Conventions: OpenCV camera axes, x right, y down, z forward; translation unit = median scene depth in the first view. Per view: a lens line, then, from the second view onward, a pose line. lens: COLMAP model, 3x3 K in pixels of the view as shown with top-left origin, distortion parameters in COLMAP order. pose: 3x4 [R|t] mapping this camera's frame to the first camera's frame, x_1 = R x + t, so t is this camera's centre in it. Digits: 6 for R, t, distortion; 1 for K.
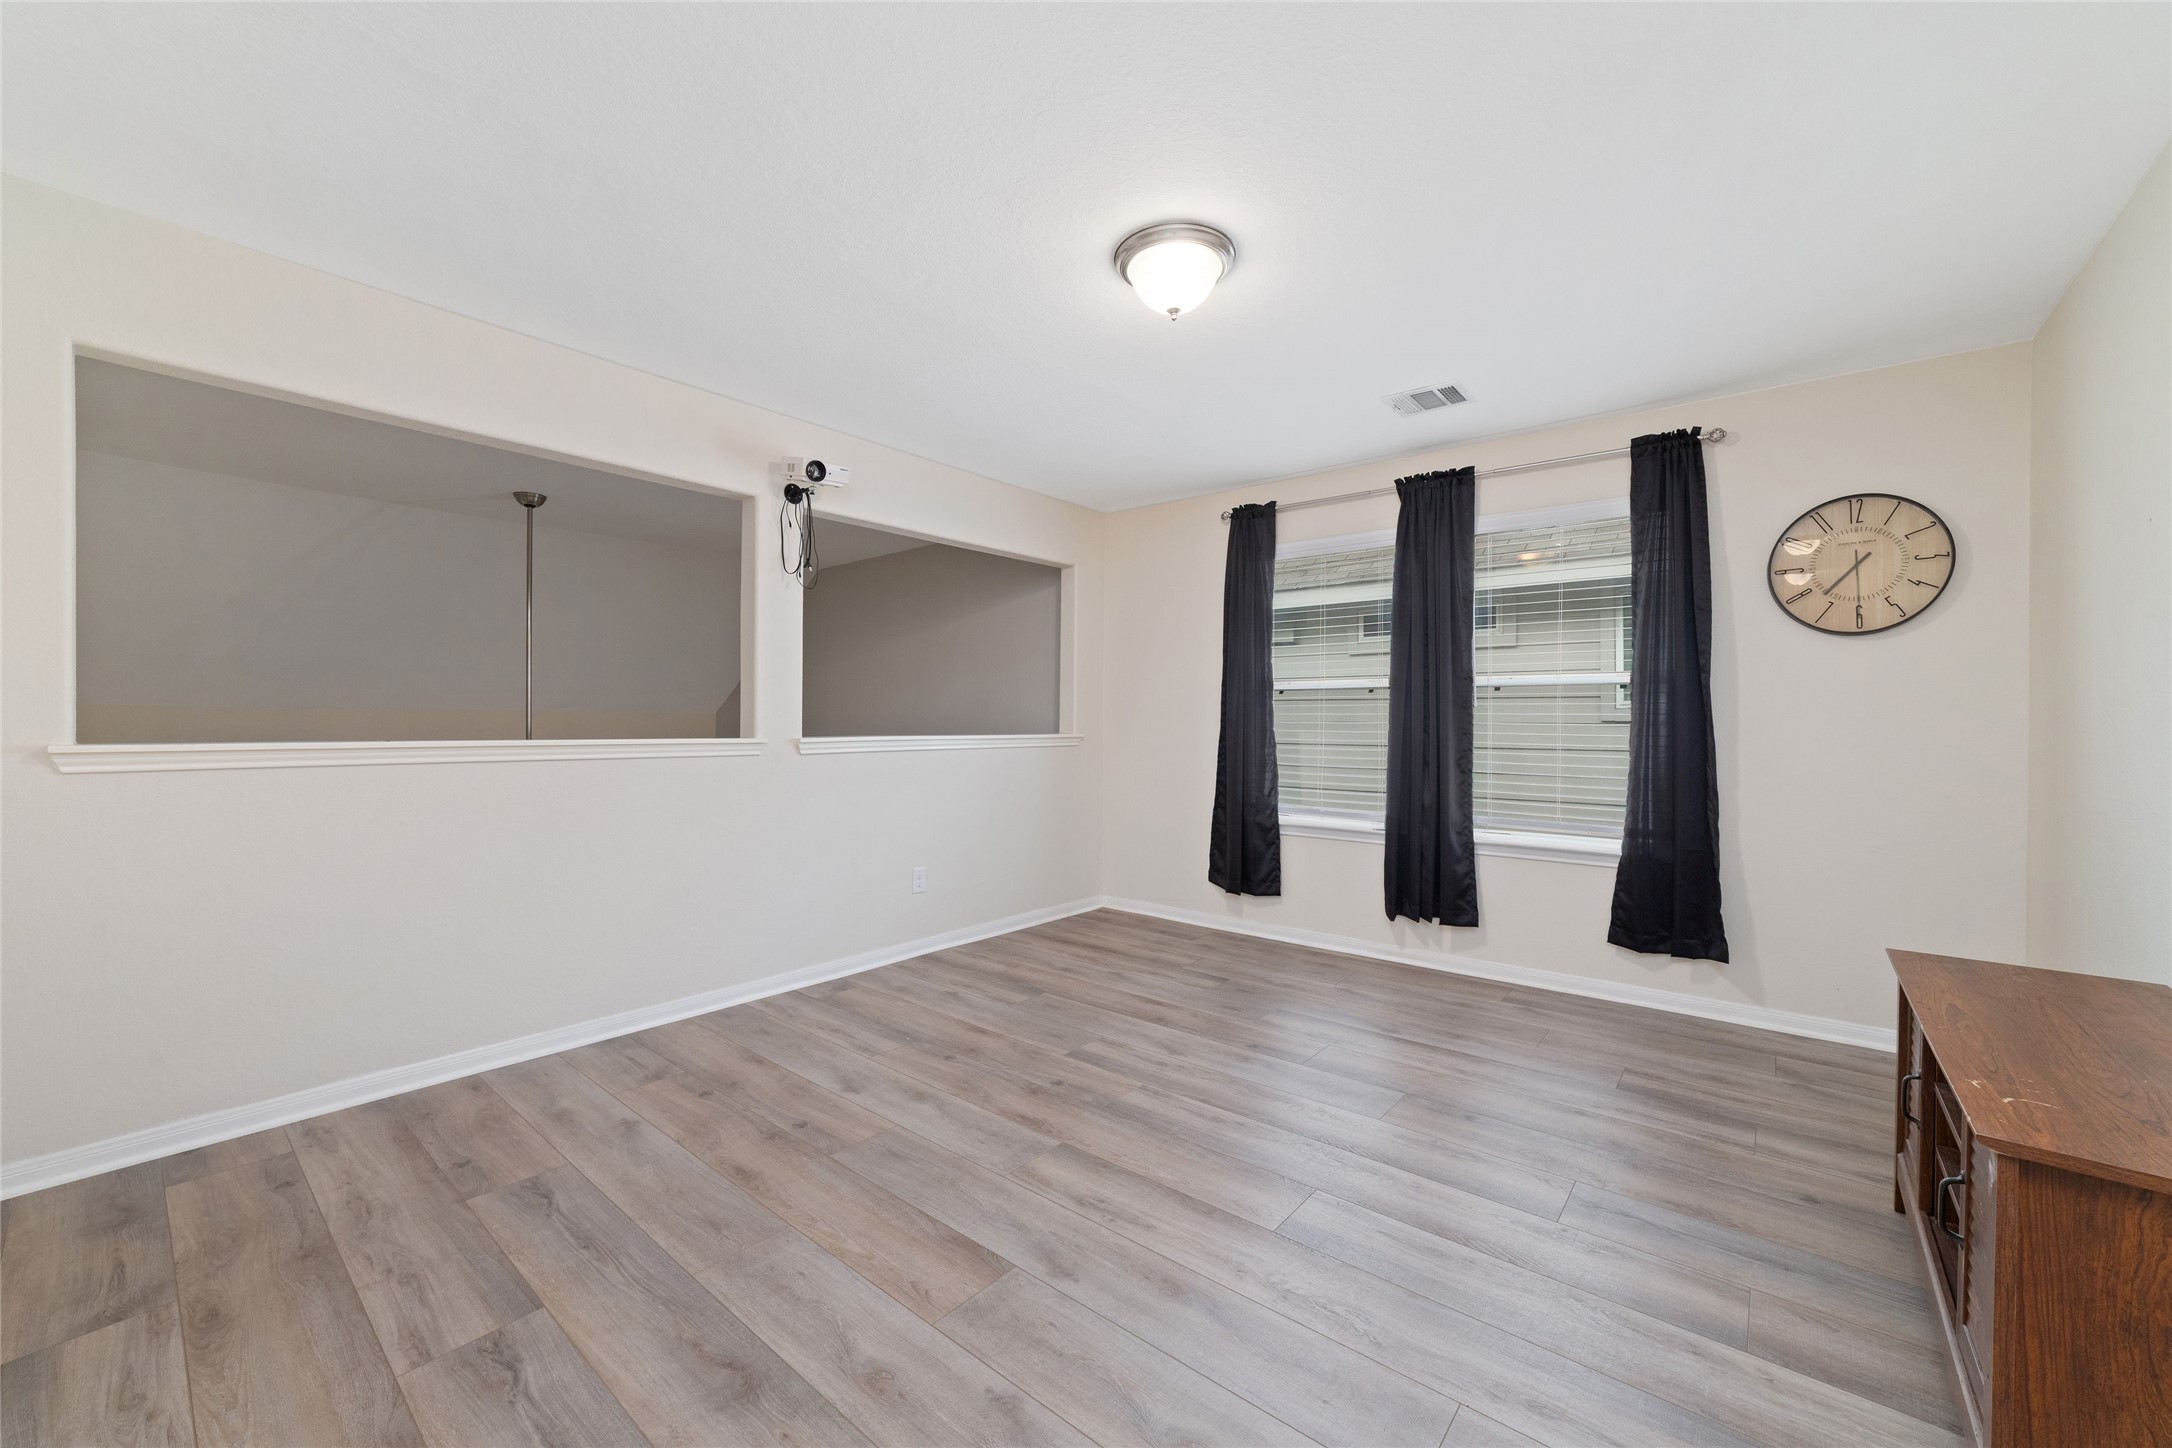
lens RADIAL K [[833.0, 0, 1088.6], [0, 833.0, 725.5], [0, 0, 1]] dist [-0.024090, 0.009219]
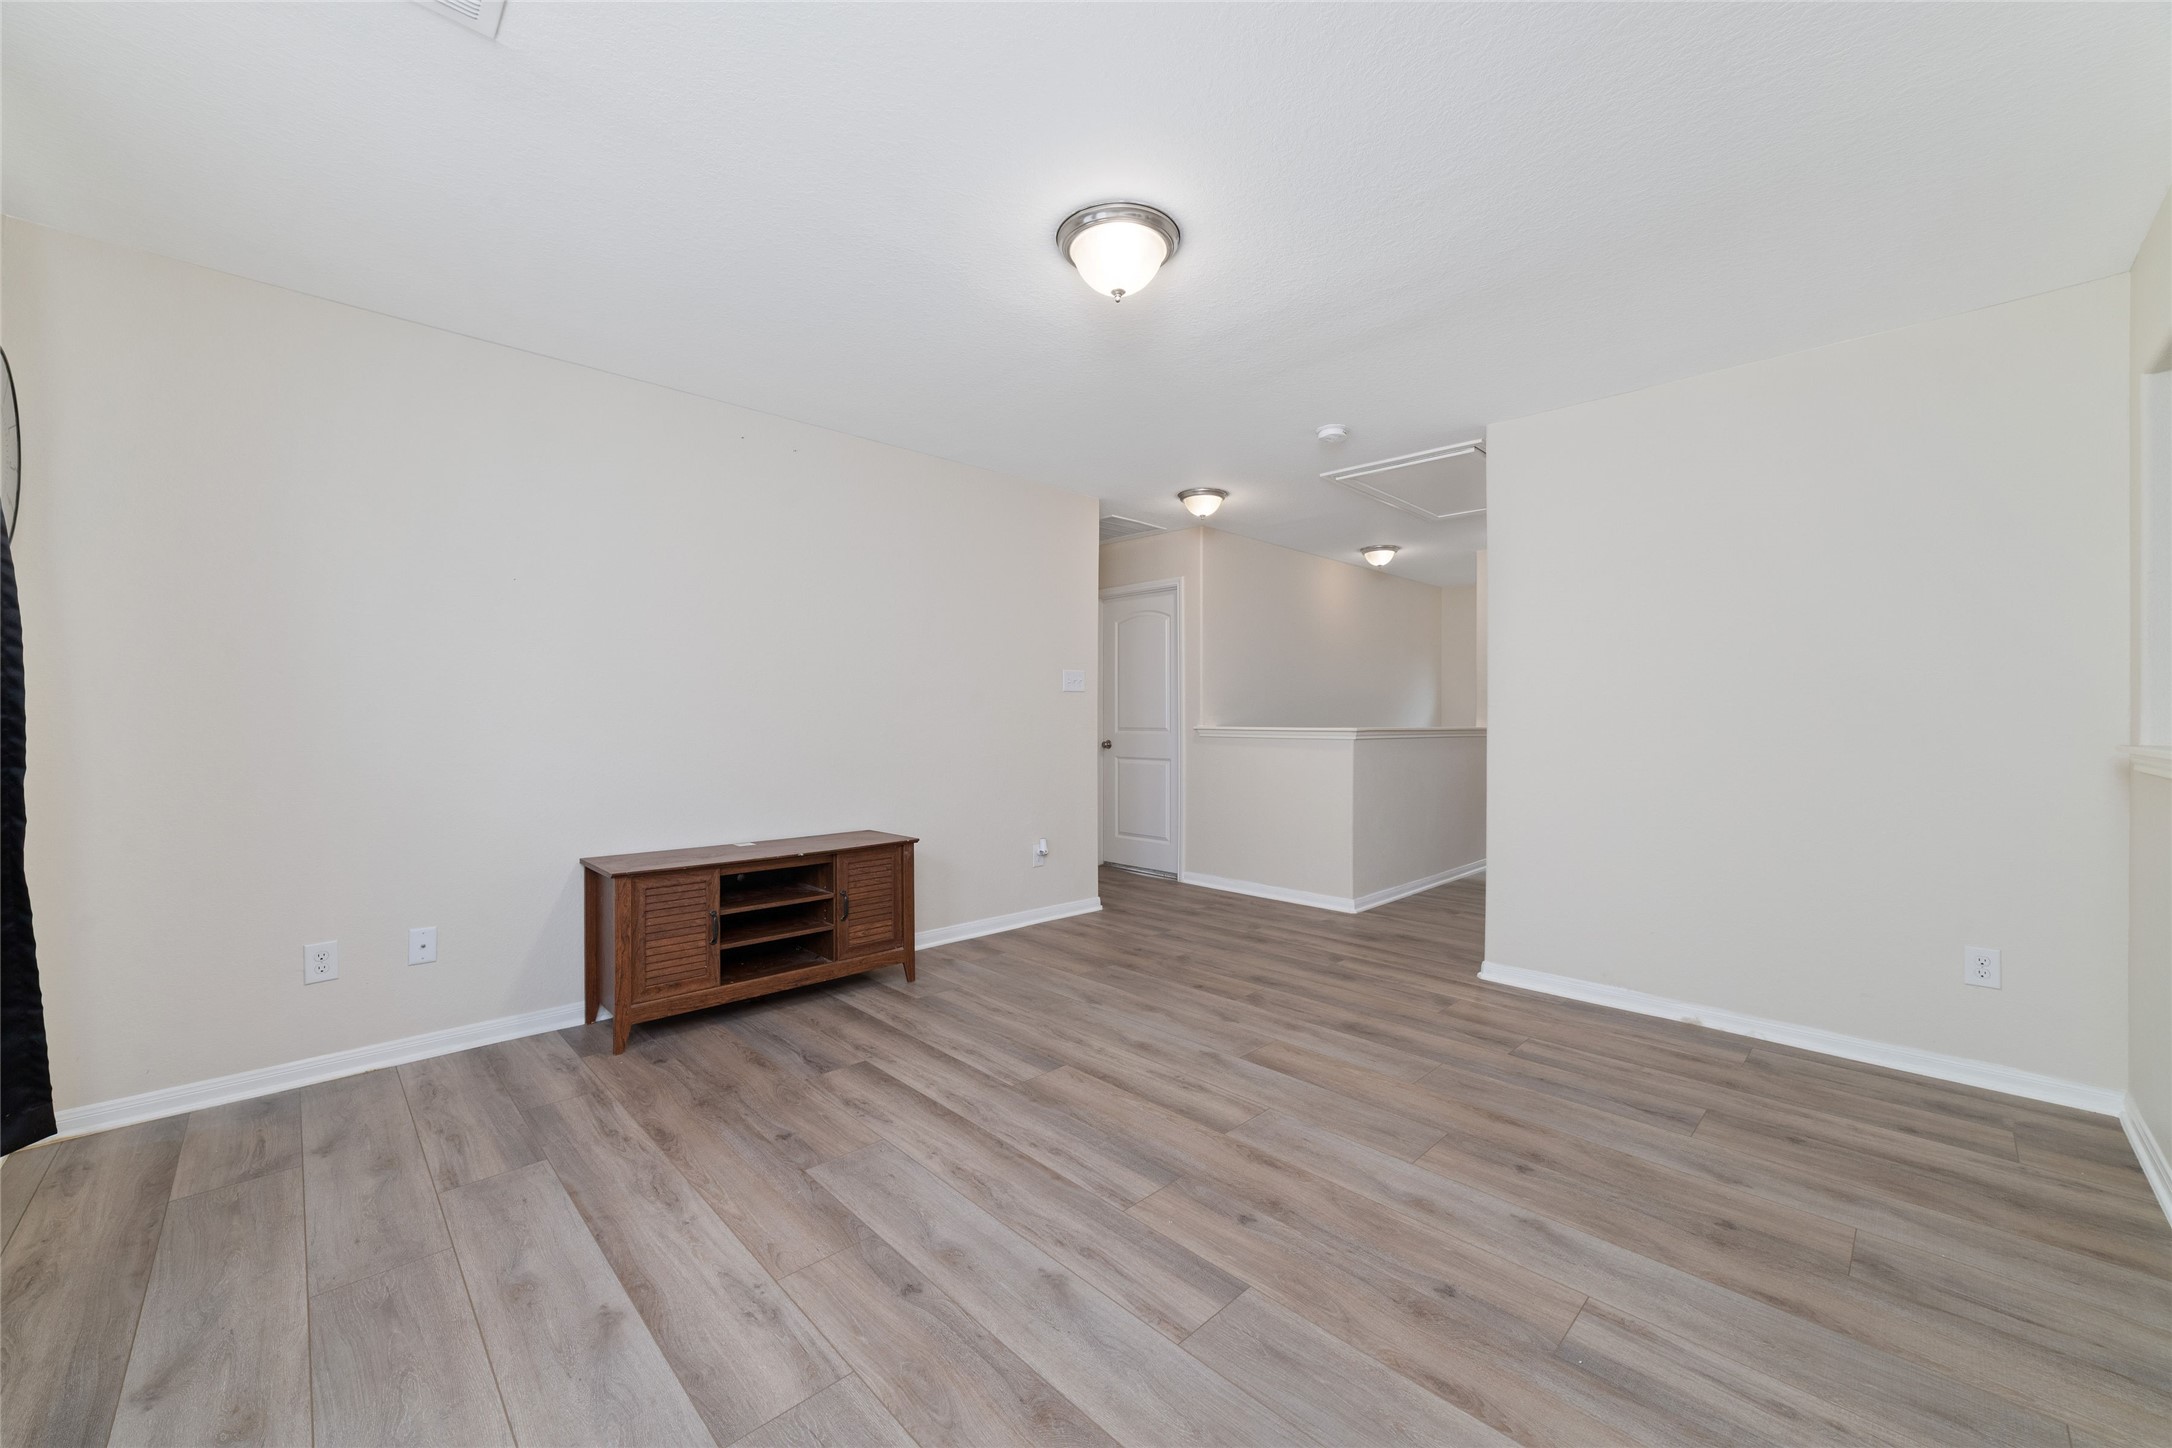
lens RADIAL K [[833.0, 0, 1088.6], [0, 833.0, 725.5], [0, 0, 1]] dist [-0.024090, 0.009219]
pose [[-0.994689, -0.010162, 0.102426, 0.032346], [-0.009014, 0.999891, 0.011663, -0.001132], [-0.102533, 0.010677, -0.994672, 1.925609]]
